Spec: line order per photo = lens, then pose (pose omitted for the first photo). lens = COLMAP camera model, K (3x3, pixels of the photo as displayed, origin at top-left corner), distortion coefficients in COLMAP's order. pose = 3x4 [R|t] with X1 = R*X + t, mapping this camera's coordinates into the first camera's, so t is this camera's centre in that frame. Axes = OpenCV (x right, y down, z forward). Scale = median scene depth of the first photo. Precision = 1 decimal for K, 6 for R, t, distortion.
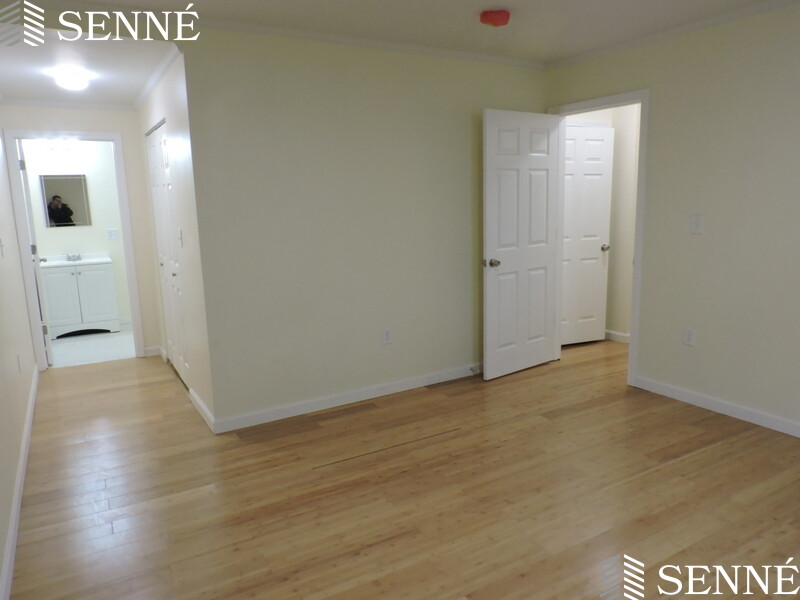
lens RADIAL K [[556.0, 0, 400.0], [0, 556.0, 300.0], [0, 0, 1]] dist [-0.023616, -0.003064]
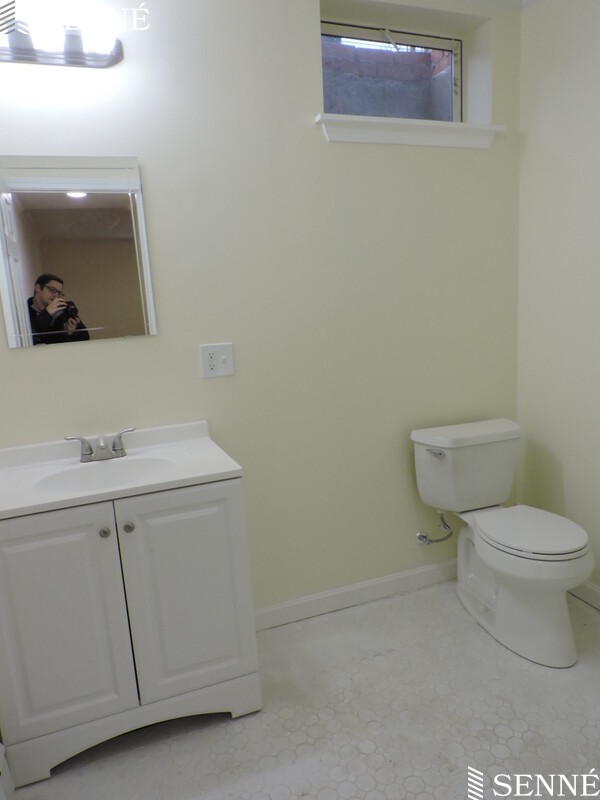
lens RADIAL K [[556.0, 0, 300.0], [0, 556.0, 400.0], [0, 0, 1]] dist [-0.023616, -0.003064]
pose [[0.990229, -0.017699, -0.138323, -0.450367], [0.017217, 0.999841, -0.004678, -0.100645], [0.138384, 0.002250, 0.990376, 0.731260]]
